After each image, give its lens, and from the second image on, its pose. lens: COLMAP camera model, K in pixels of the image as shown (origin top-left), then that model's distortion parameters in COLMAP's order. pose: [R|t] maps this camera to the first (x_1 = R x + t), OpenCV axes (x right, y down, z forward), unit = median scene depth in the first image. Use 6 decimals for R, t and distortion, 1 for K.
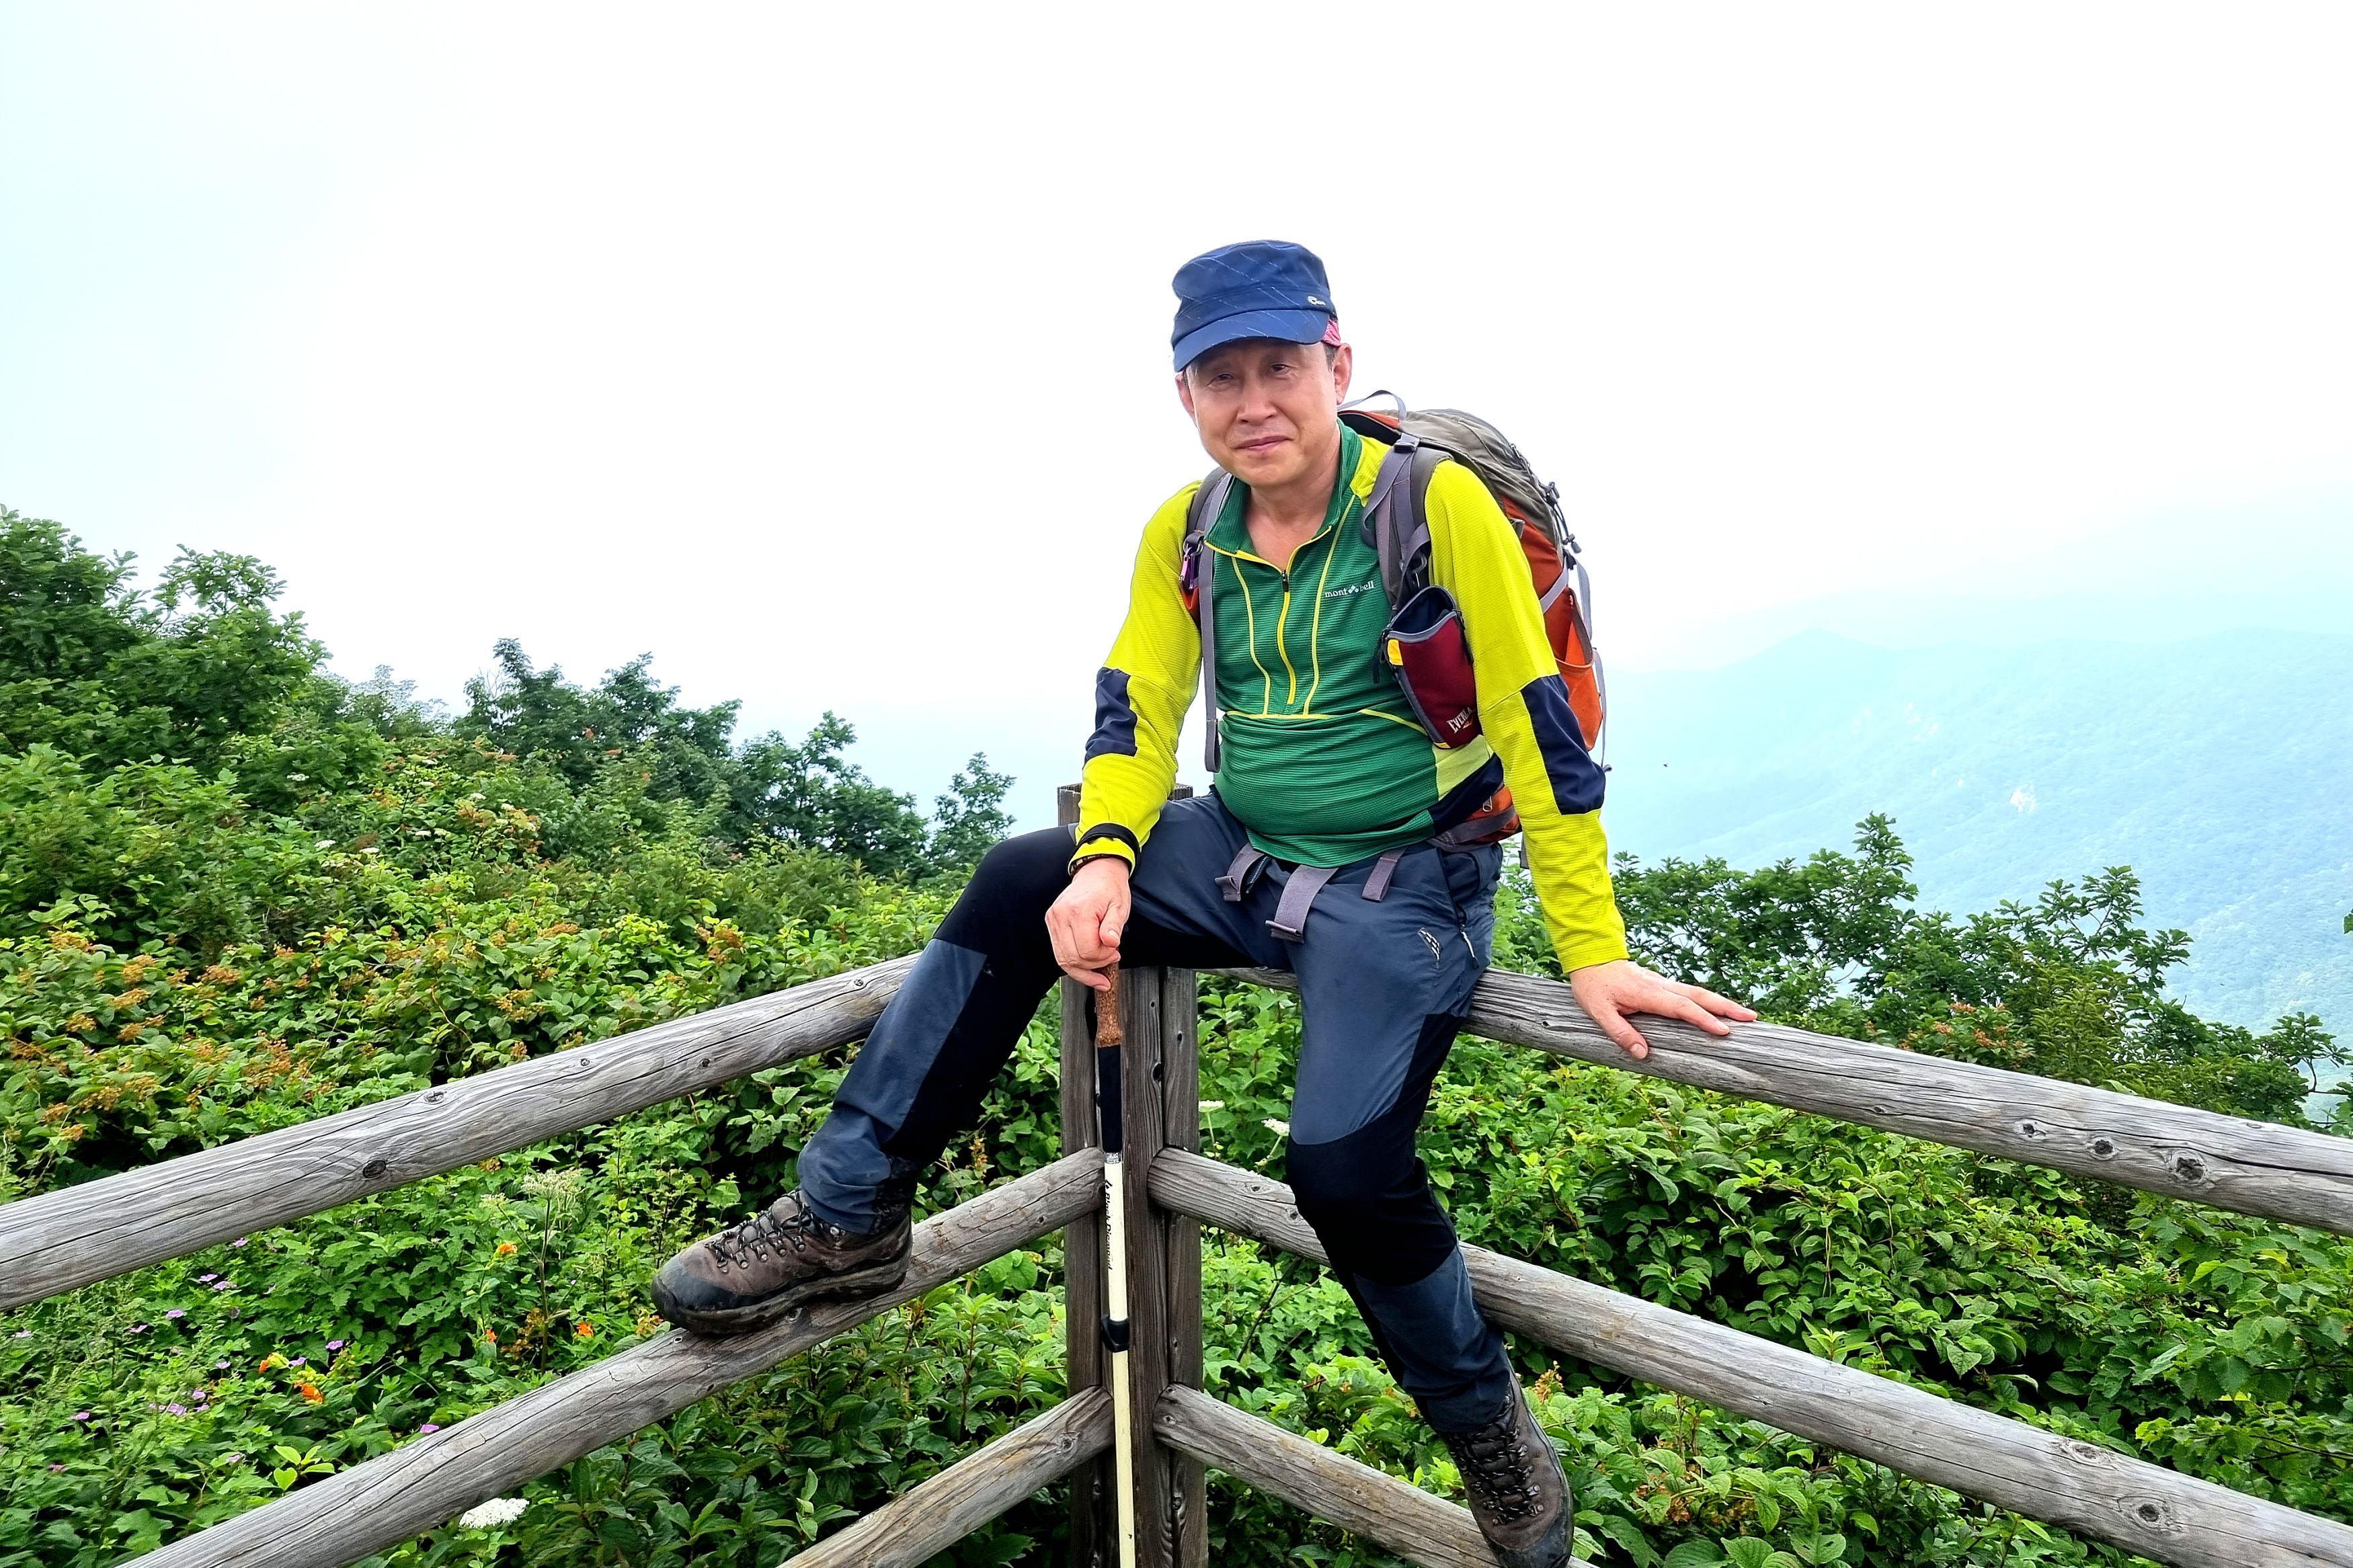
lens RADIAL K [[1831.8, 0, 1182.8], [0, 1831.8, 760.7], [0, 0, 1]] dist [0.013372, 0.001089]
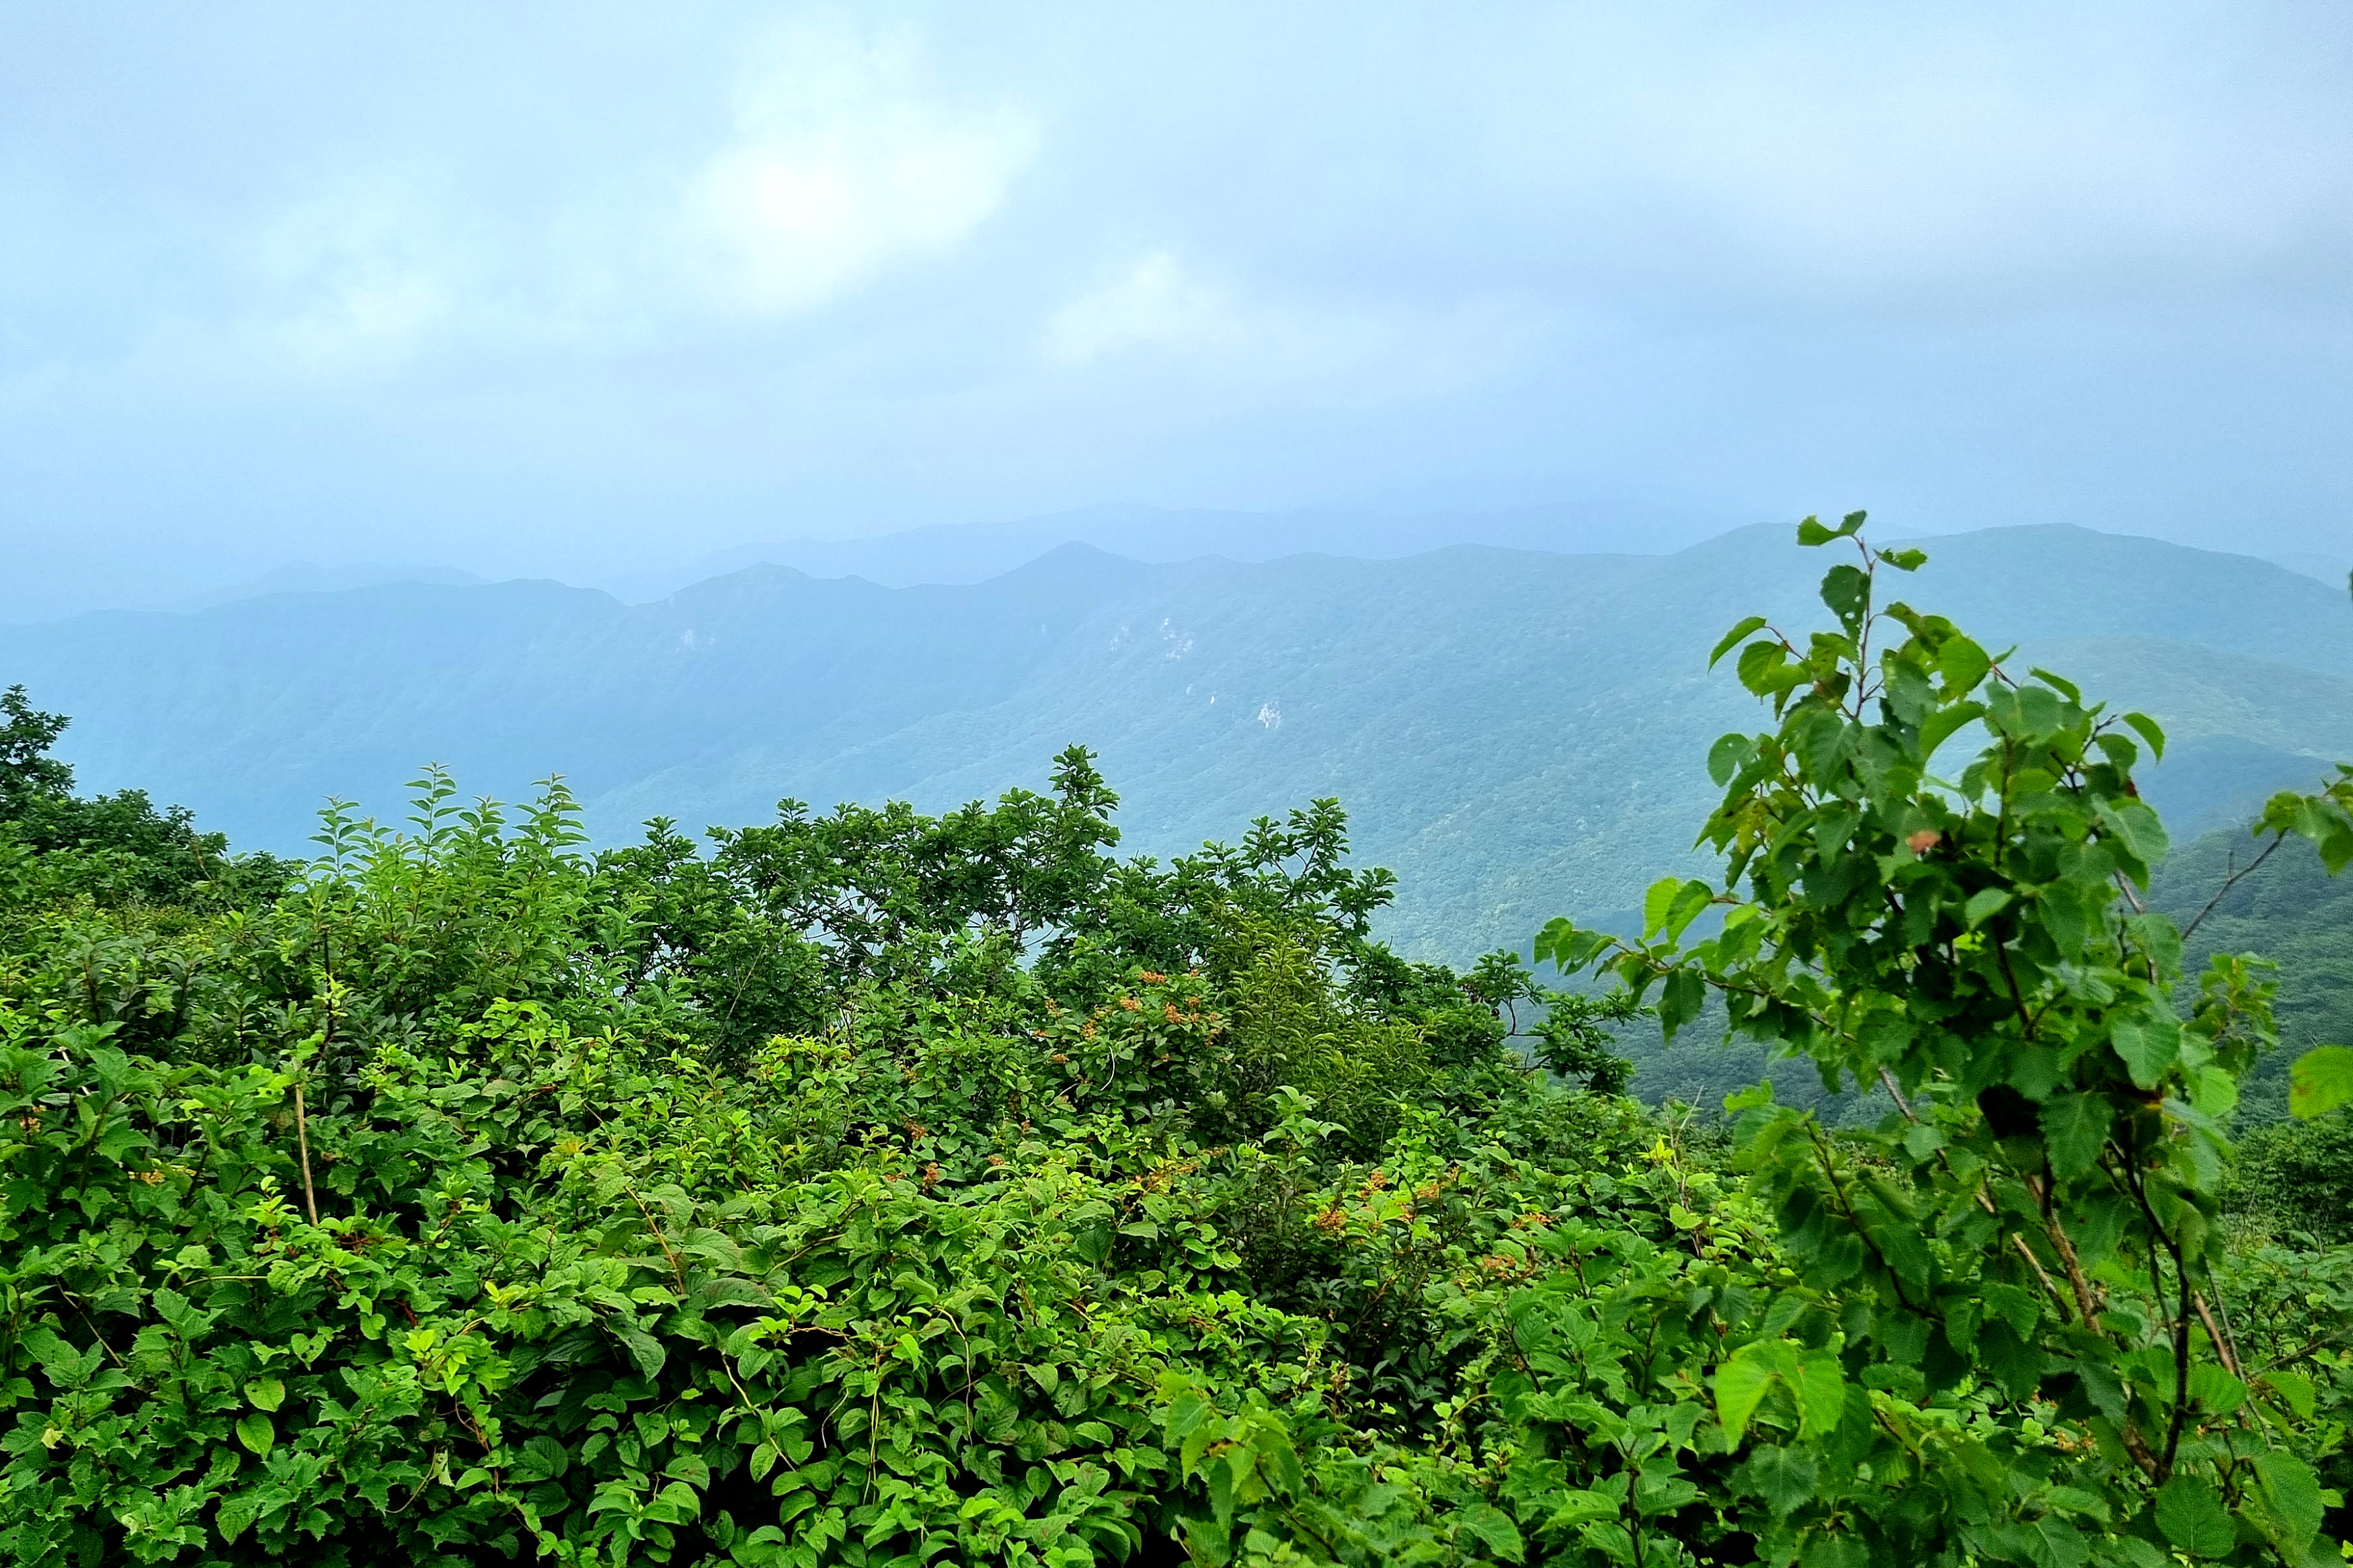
lens RADIAL K [[1831.8, 0, 1170.7], [0, 1831.8, 792.2], [0, 0, 1]] dist [0.013372, 0.001089]
pose [[0.935375, -0.035853, 0.351836, 0.130752], [0.014303, 0.997869, 0.063660, -0.003842], [-0.353368, -0.054514, 0.933895, 0.202399]]
